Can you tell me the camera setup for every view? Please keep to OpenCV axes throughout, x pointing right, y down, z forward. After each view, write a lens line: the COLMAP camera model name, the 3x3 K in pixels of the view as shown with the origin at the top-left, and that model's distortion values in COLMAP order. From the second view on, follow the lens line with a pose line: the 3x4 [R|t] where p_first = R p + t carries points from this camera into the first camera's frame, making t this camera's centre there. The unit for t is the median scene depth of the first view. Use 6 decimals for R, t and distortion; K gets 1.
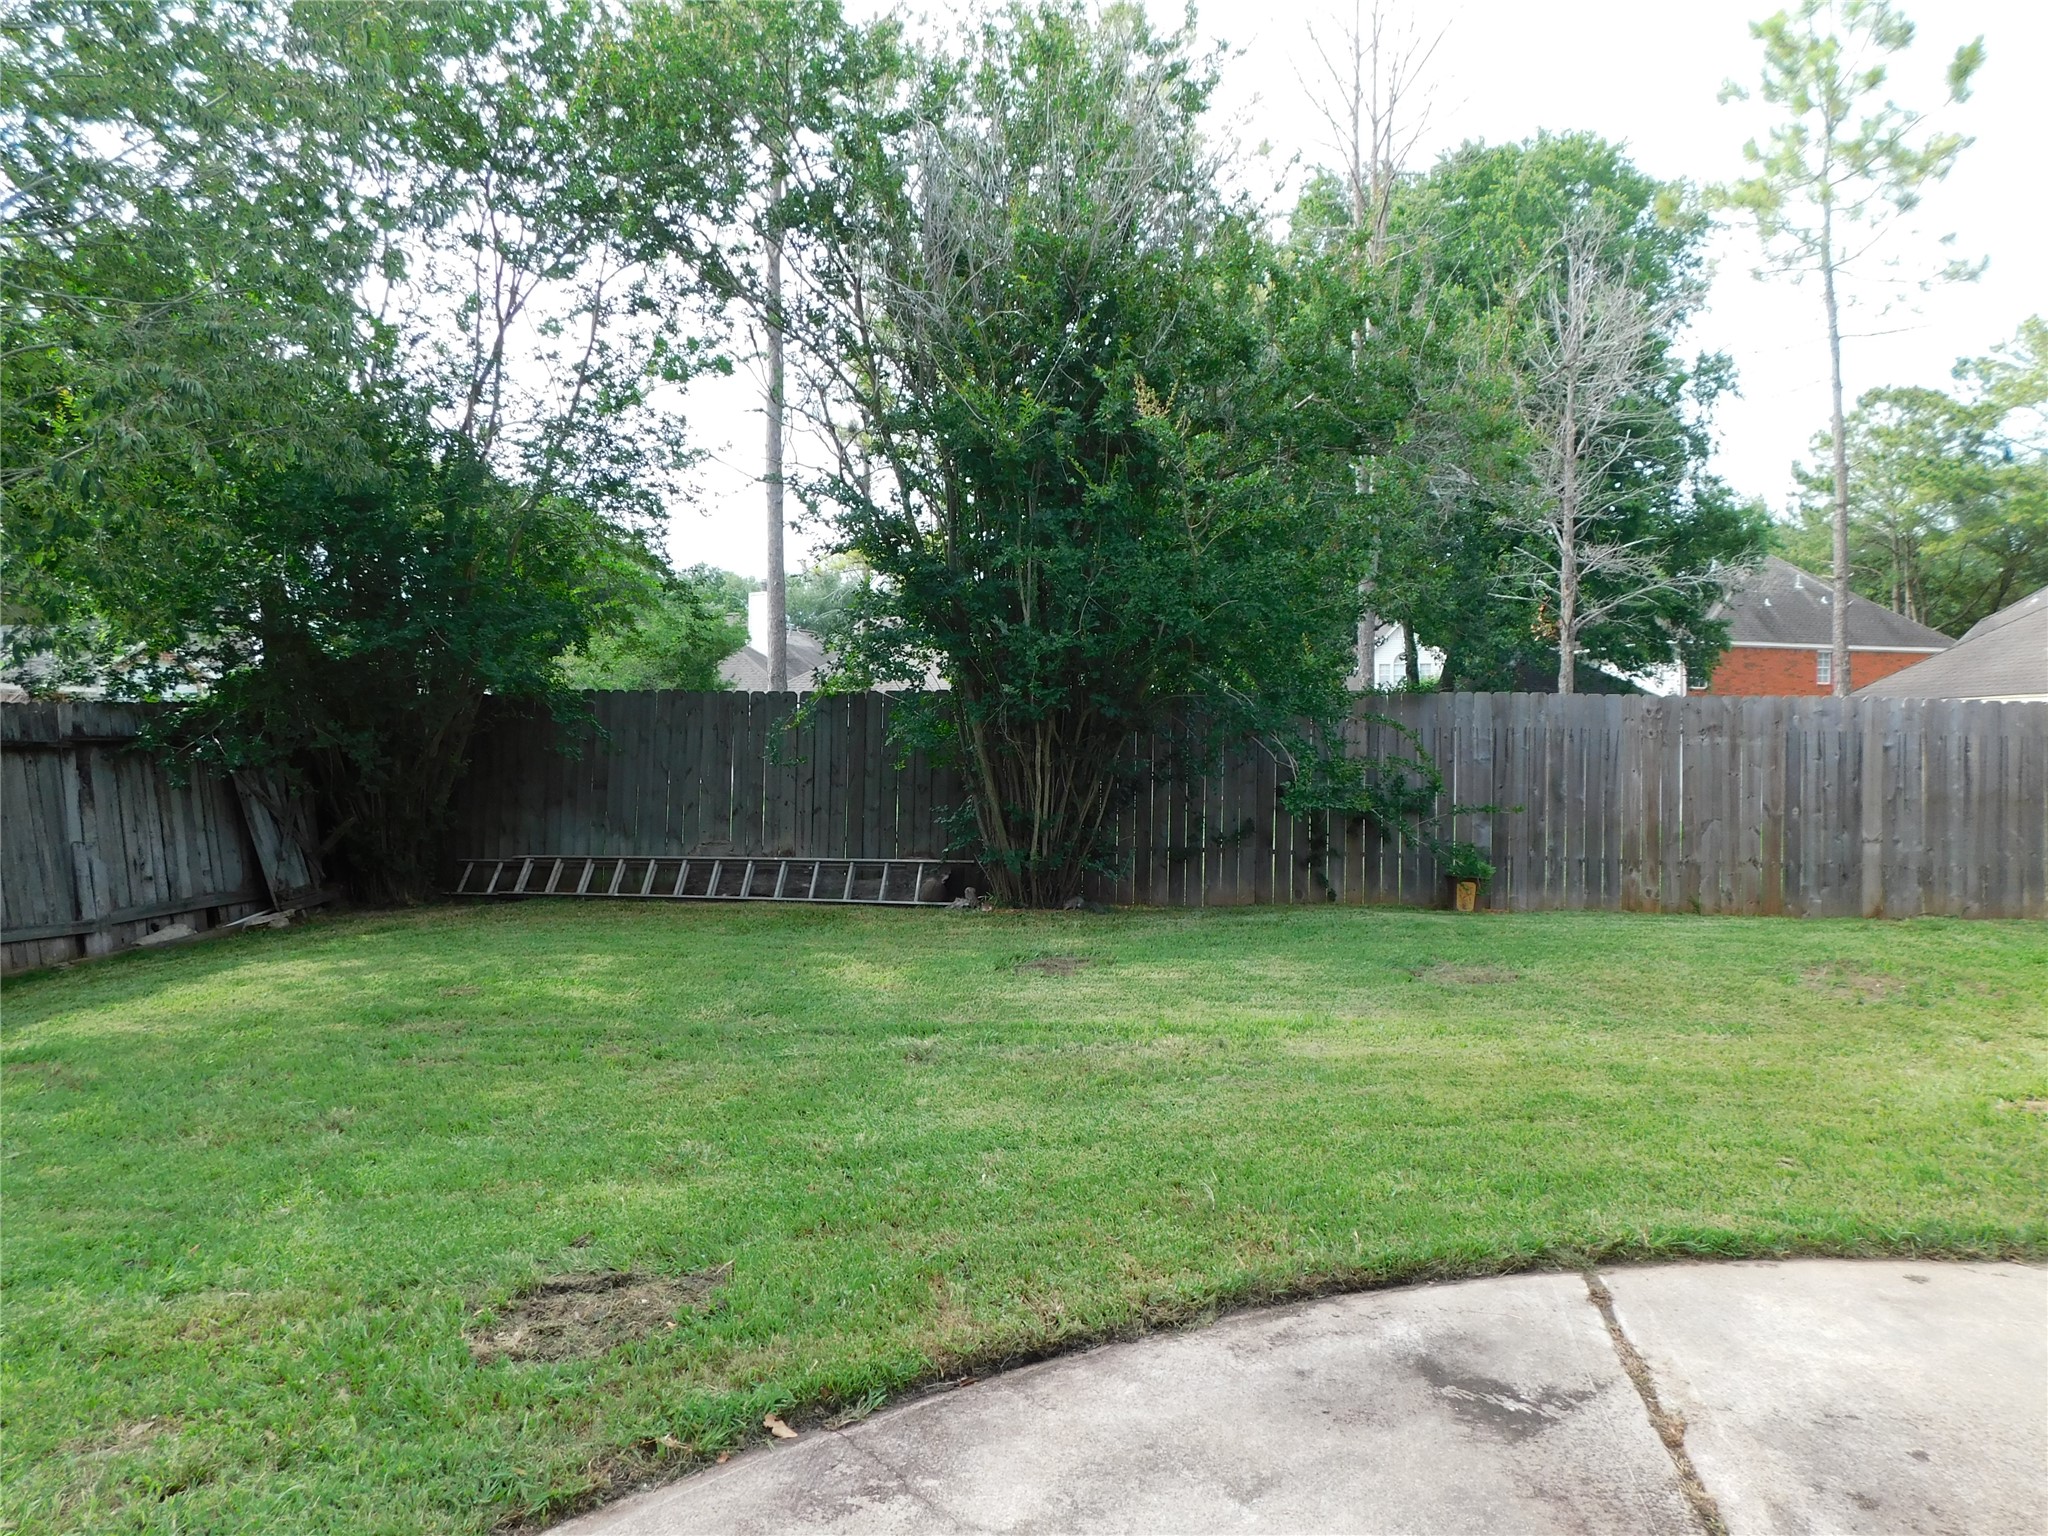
lens RADIAL K [[1361.4, 0, 1038.1], [0, 1361.4, 755.1], [0, 0, 1]] dist [-0.063036, 0.059502]
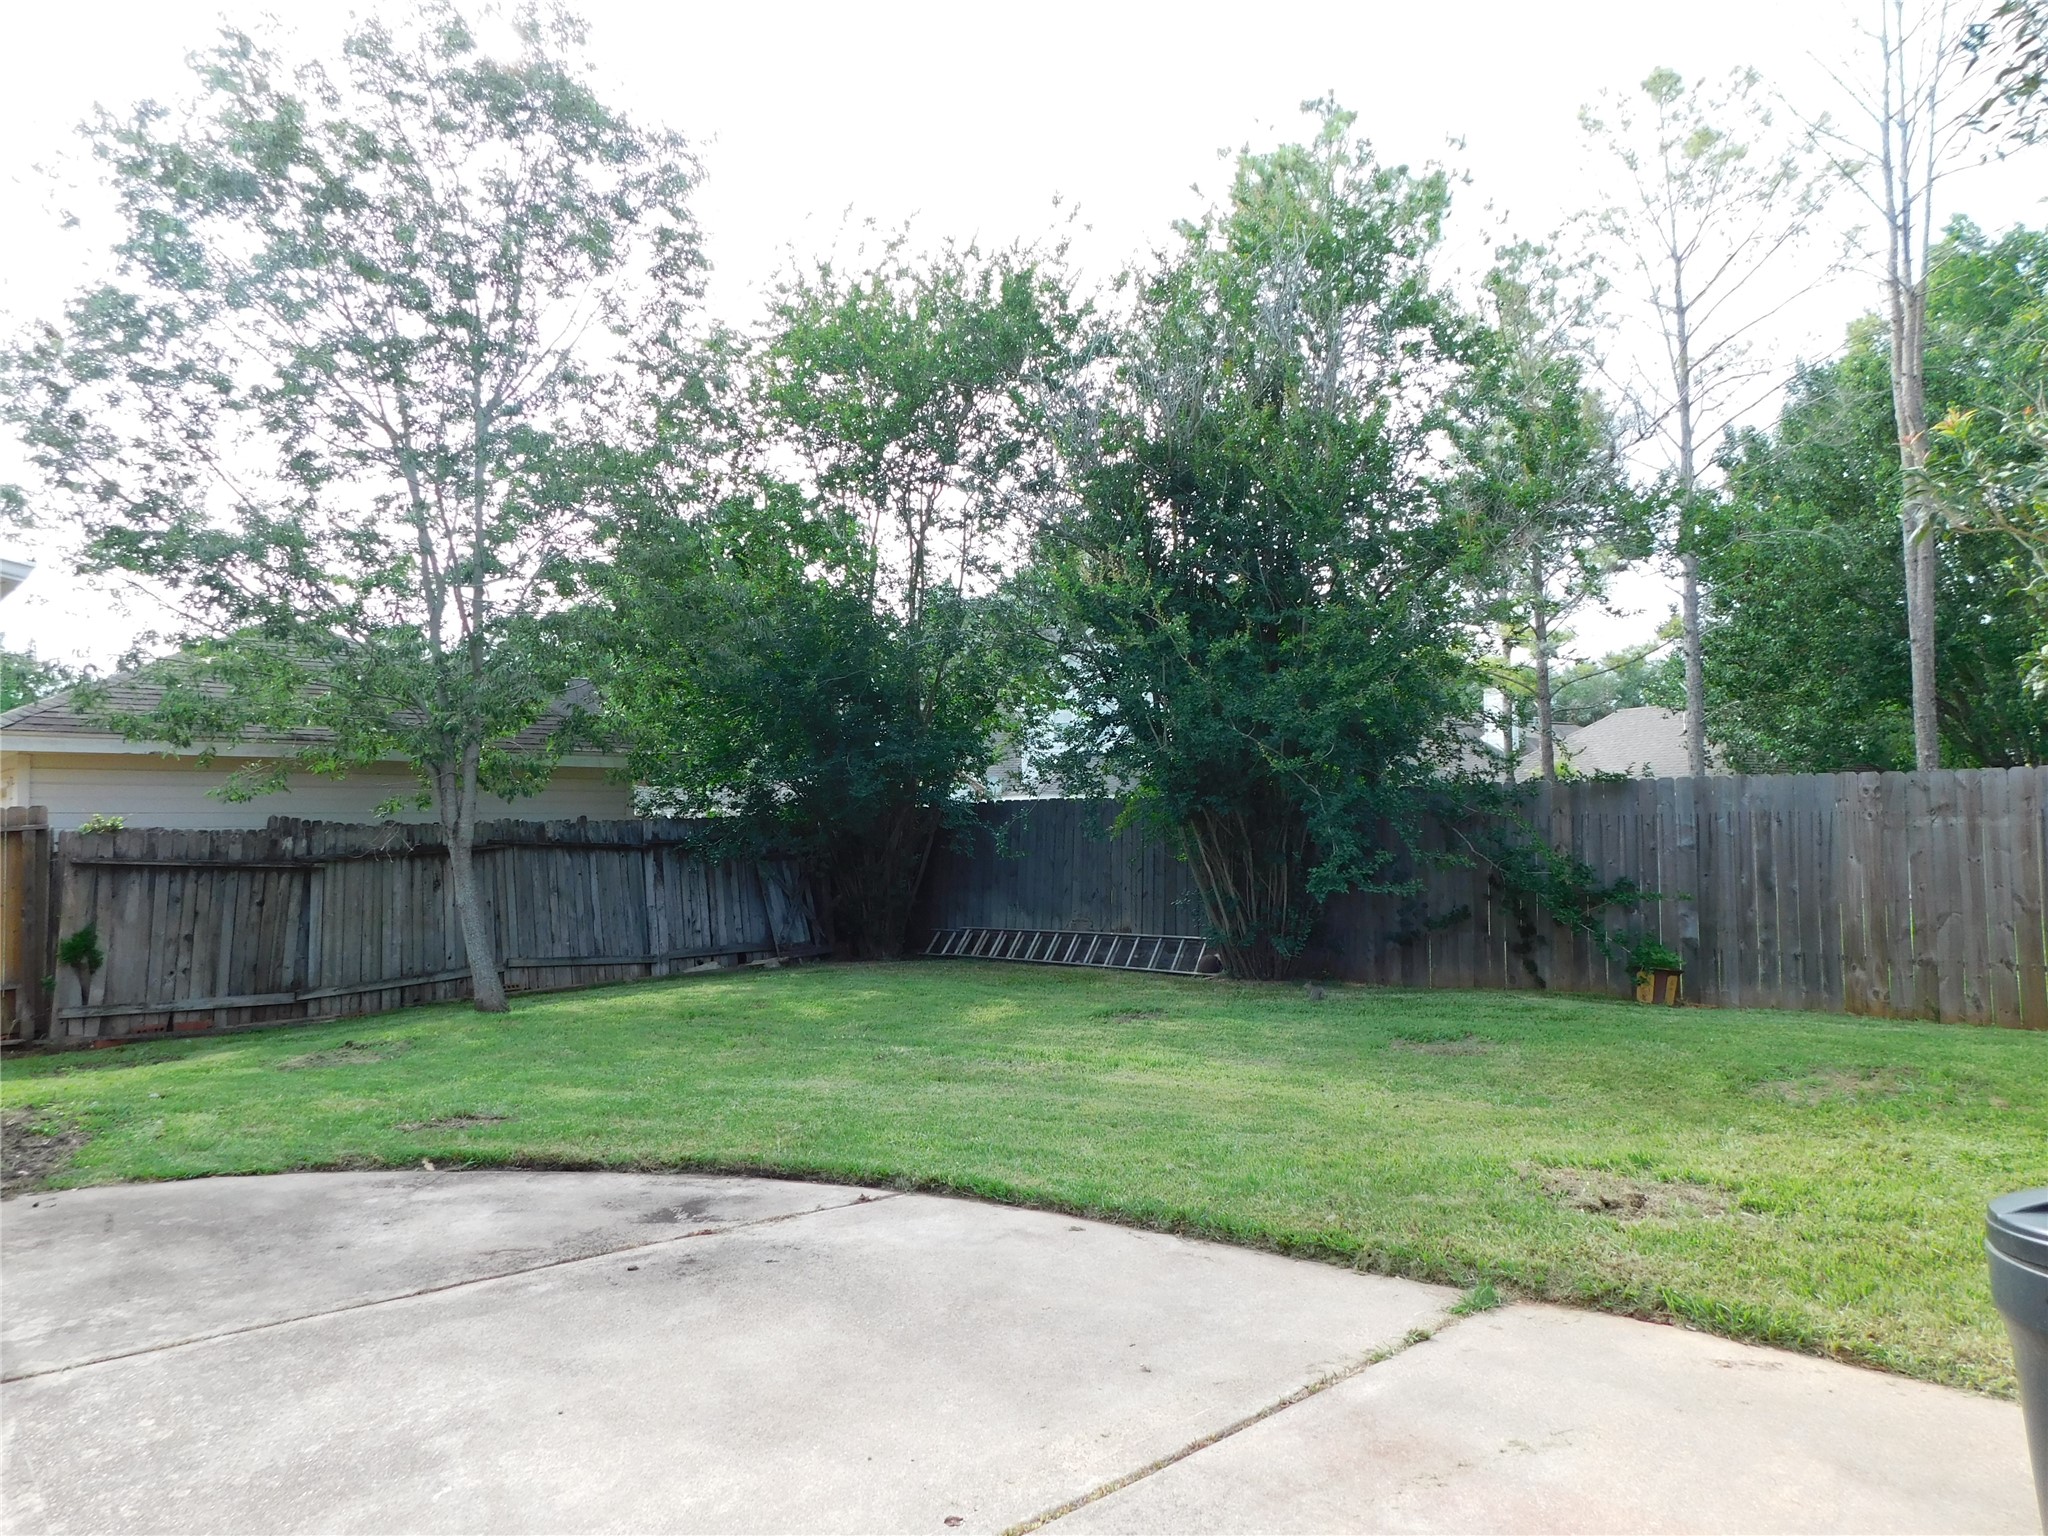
lens RADIAL K [[1361.4, 0, 1038.1], [0, 1361.4, 755.1], [0, 0, 1]] dist [-0.063036, 0.059502]
pose [[0.813583, -0.048217, -0.579447, 0.523430], [0.005959, 0.997195, -0.074612, 0.007234], [0.581419, 0.057250, 0.811588, -0.052634]]
